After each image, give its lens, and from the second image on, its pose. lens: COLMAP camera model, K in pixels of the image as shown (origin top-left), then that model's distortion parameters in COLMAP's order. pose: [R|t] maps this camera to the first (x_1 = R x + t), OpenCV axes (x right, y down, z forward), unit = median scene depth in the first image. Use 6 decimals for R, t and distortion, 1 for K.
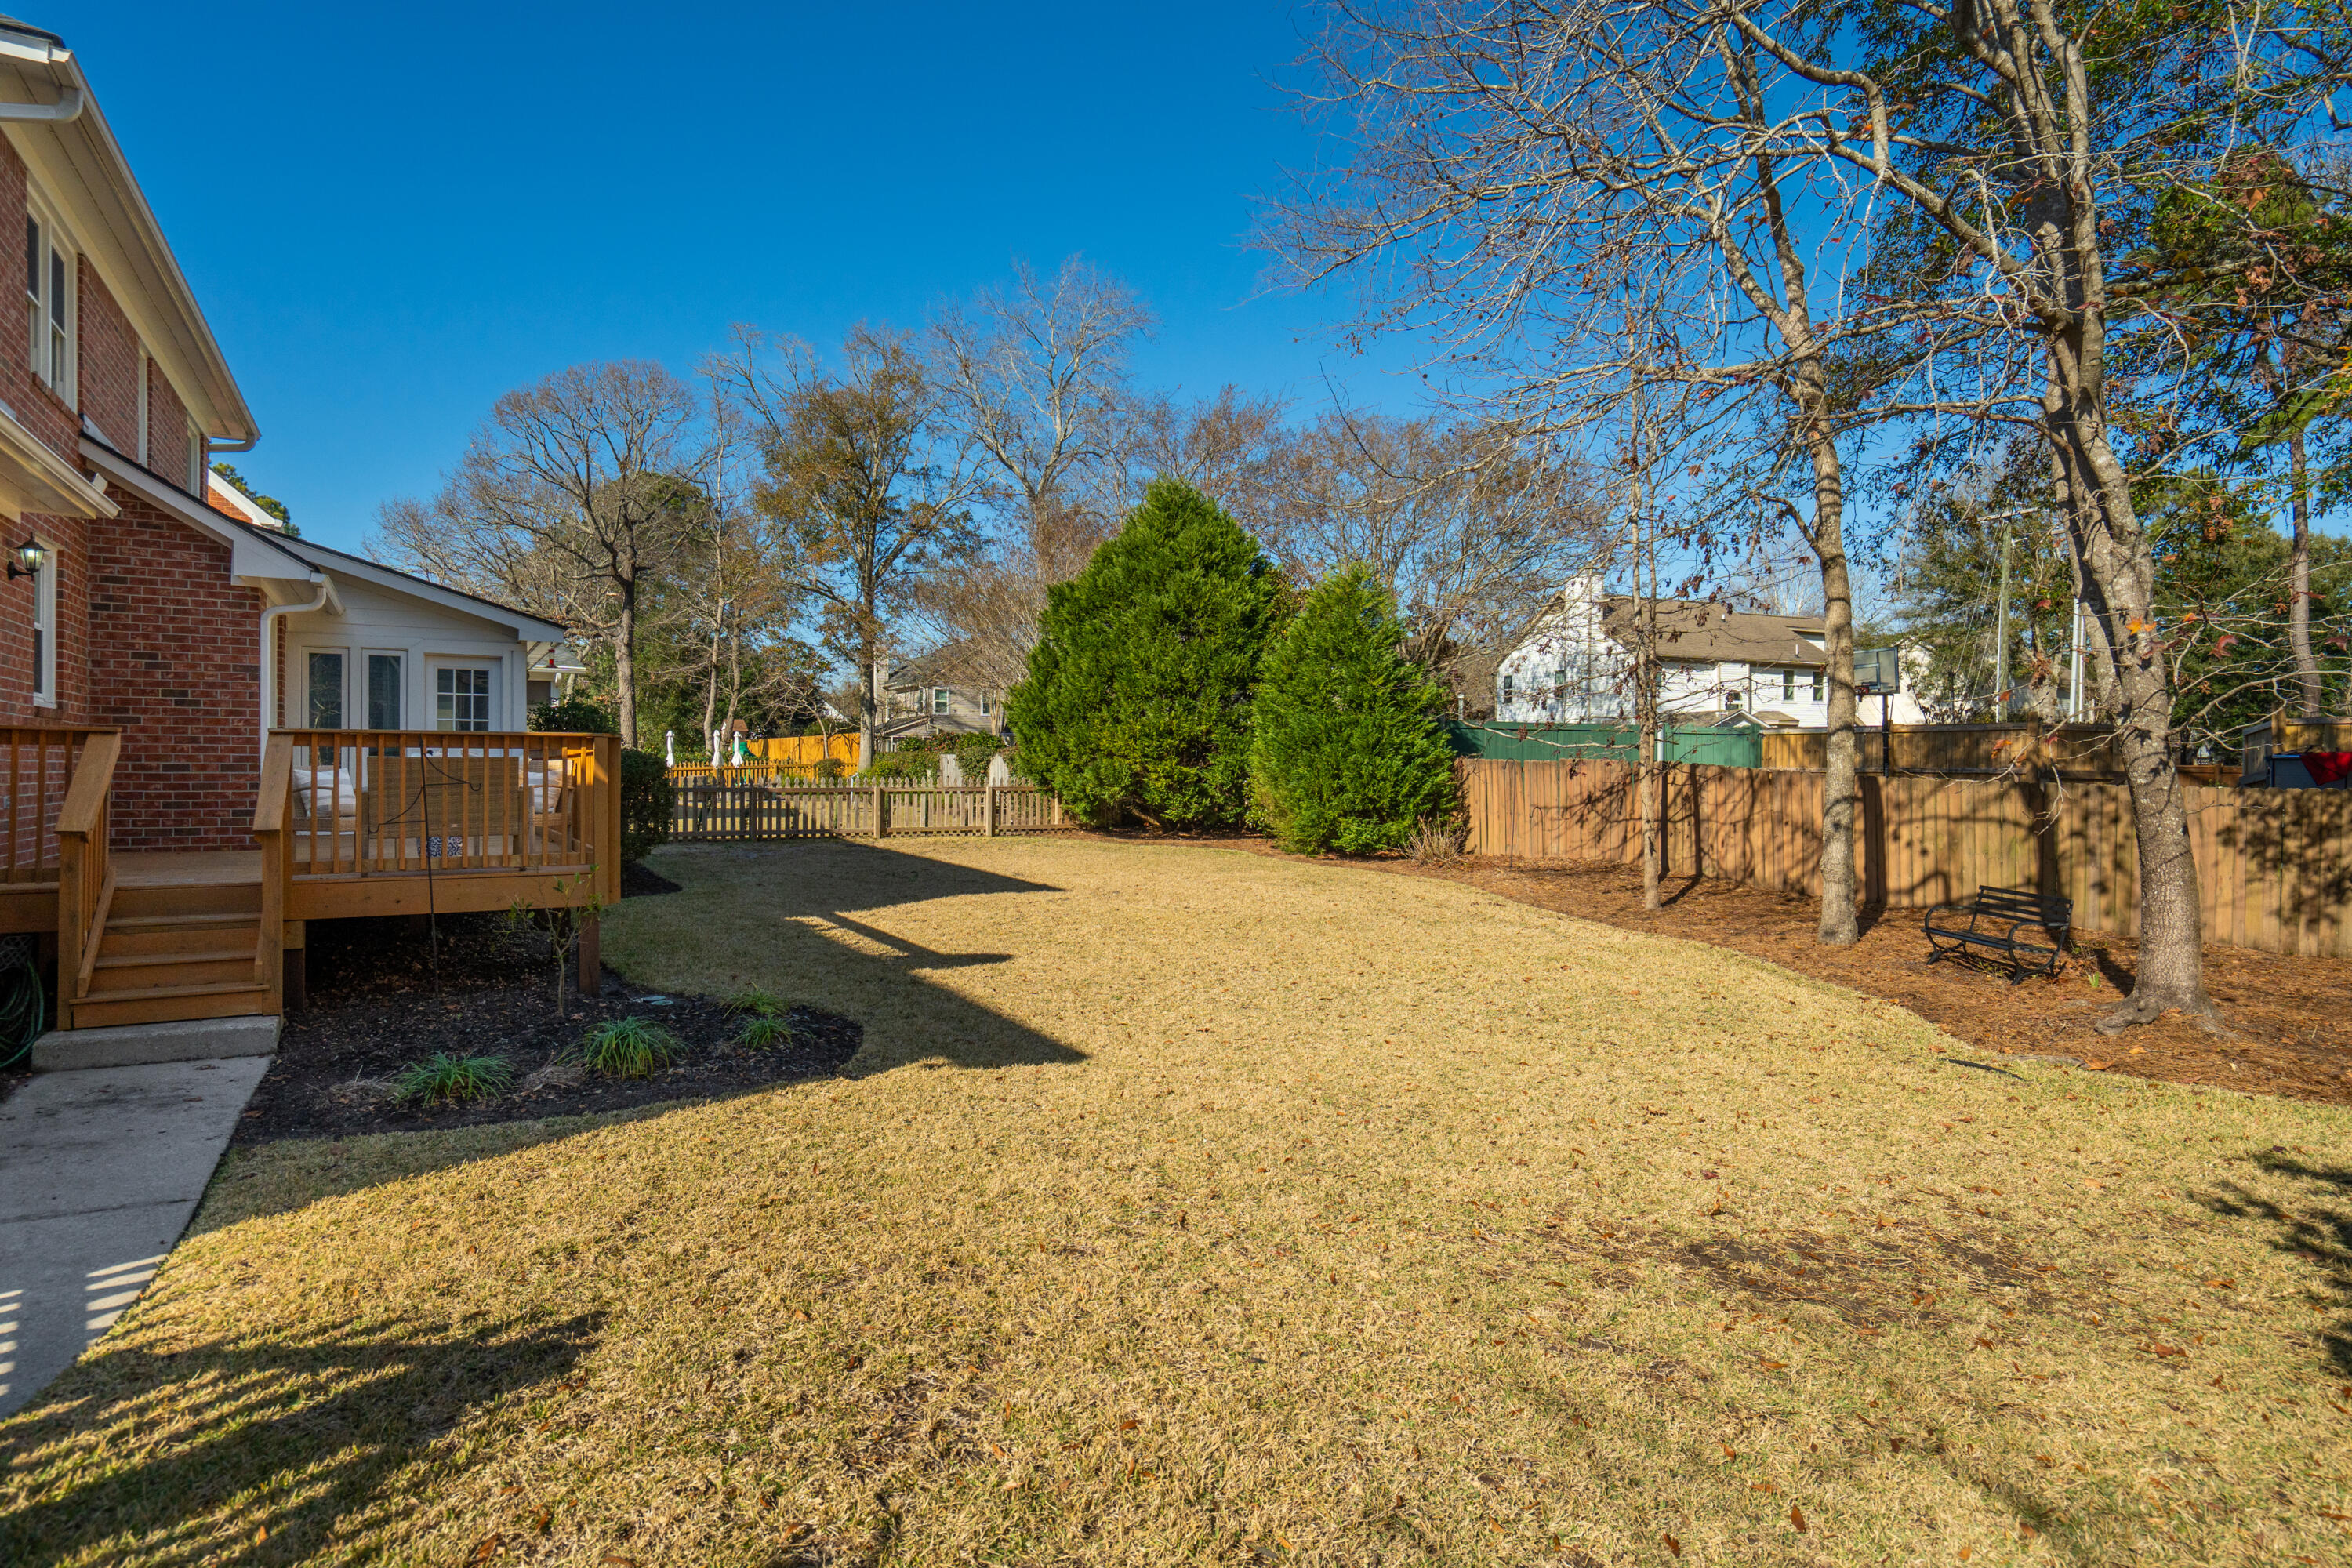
lens RADIAL K [[1322.3, 0, 1171.6], [0, 1322.3, 778.4], [0, 0, 1]] dist [0.007867, 0.005890]
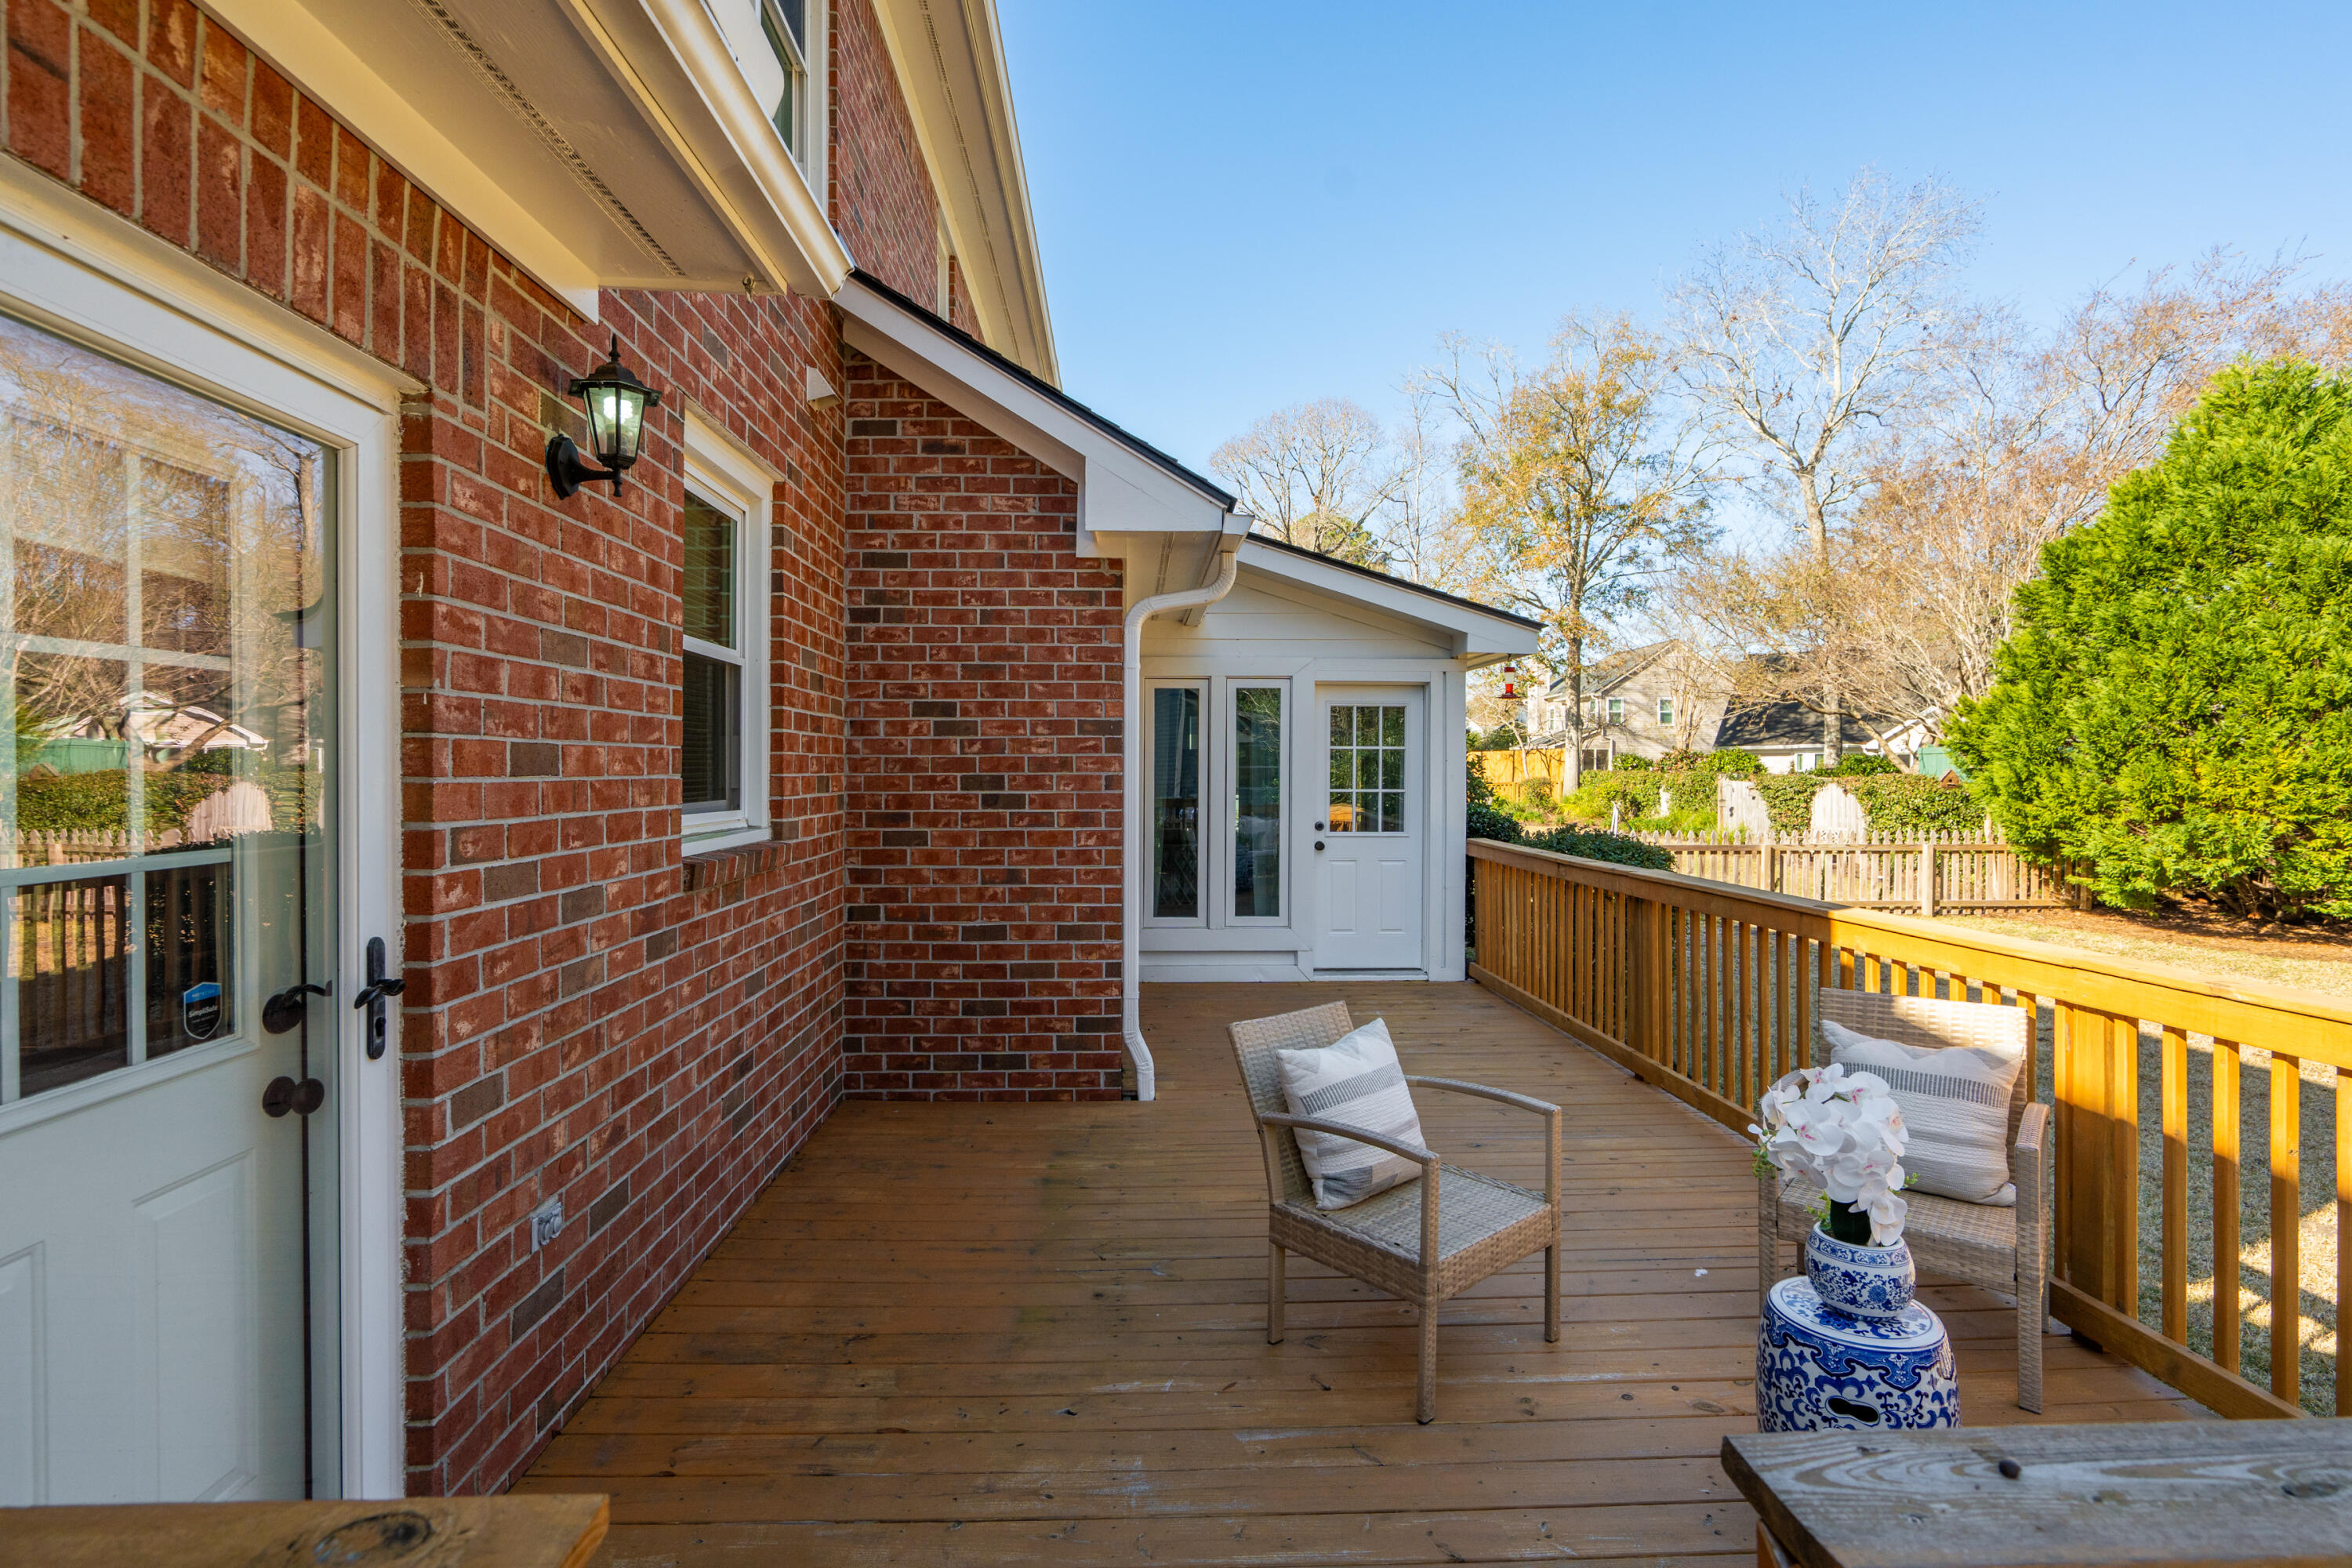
lens RADIAL K [[1104.0, 0, 1178.8], [0, 1104.0, 781.0], [0, 0, 1]] dist [-0.000012, 0.002776]
pose [[0.894283, 0.003104, -0.447490, -0.398321], [0.000103, 0.999974, 0.007142, -0.053761], [0.447501, -0.006433, 0.894260, 0.530227]]
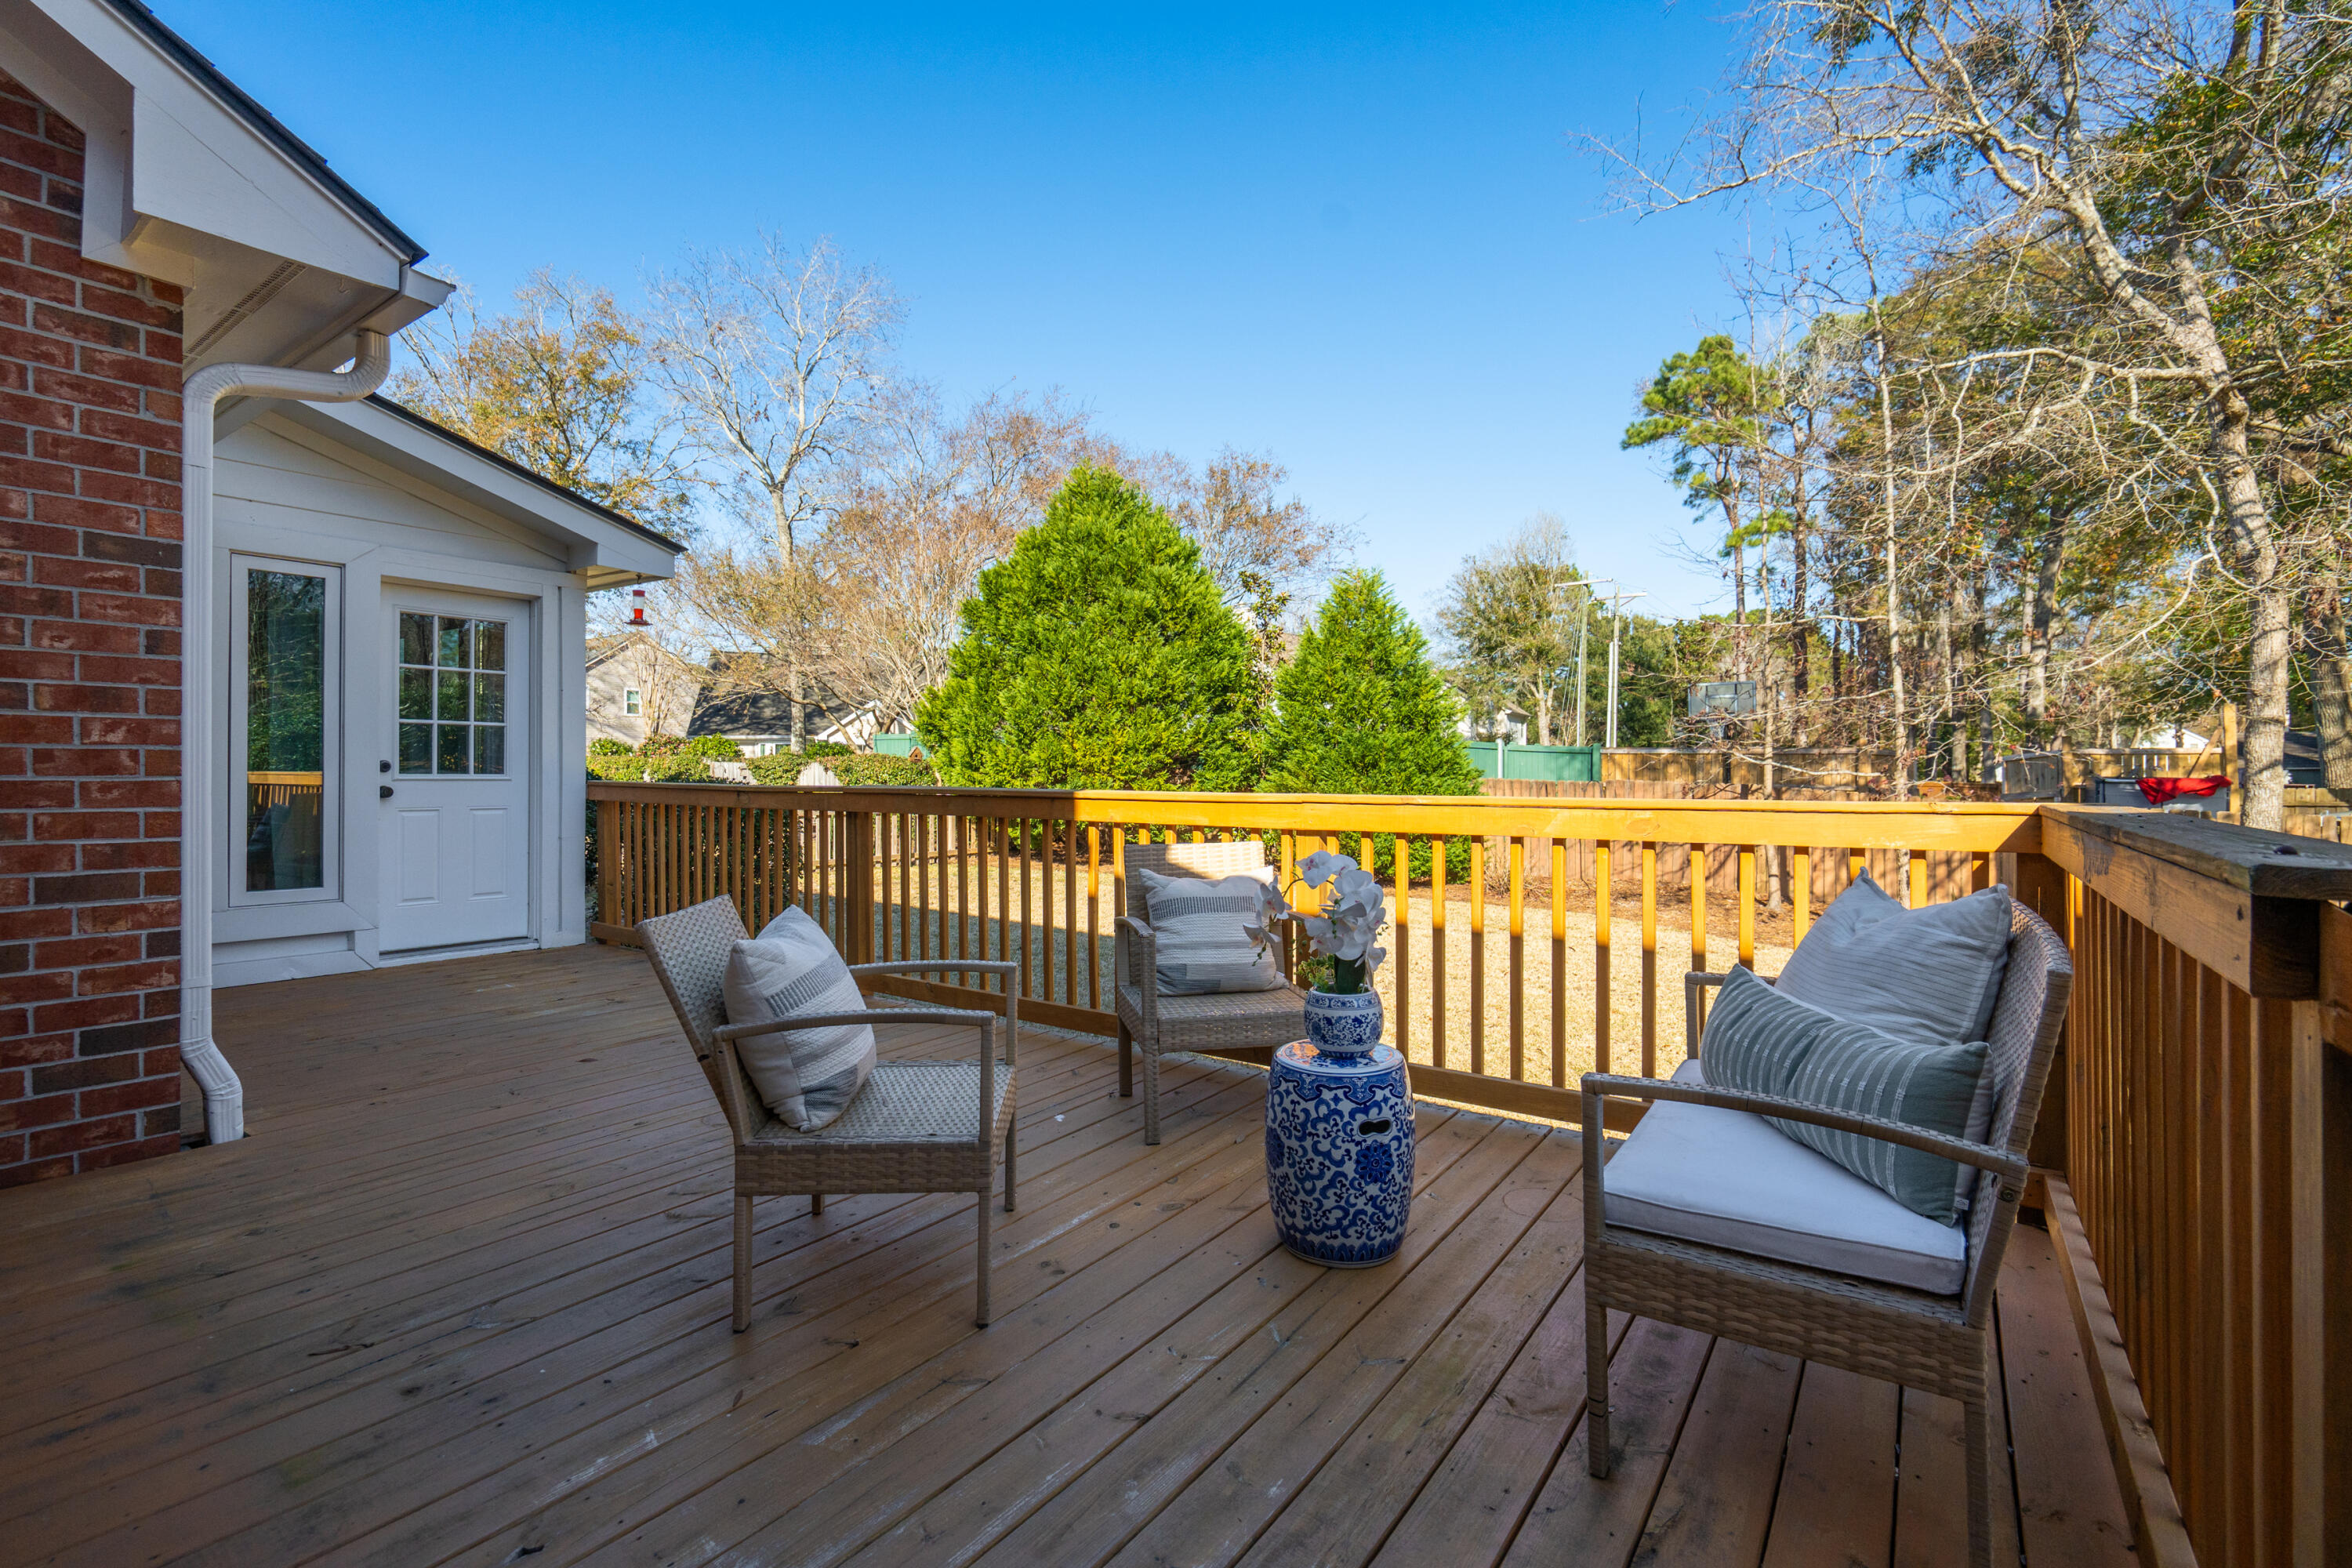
lens RADIAL K [[1063.6, 0, 1153.0], [0, 1063.6, 772.0], [0, 0, 1]] dist [-0.004506, 0.001898]
pose [[0.909575, 0.001401, 0.415538, -0.477203], [-0.001536, 0.999999, -0.000010, -0.027499], [-0.415538, -0.000629, 0.909576, 0.560784]]
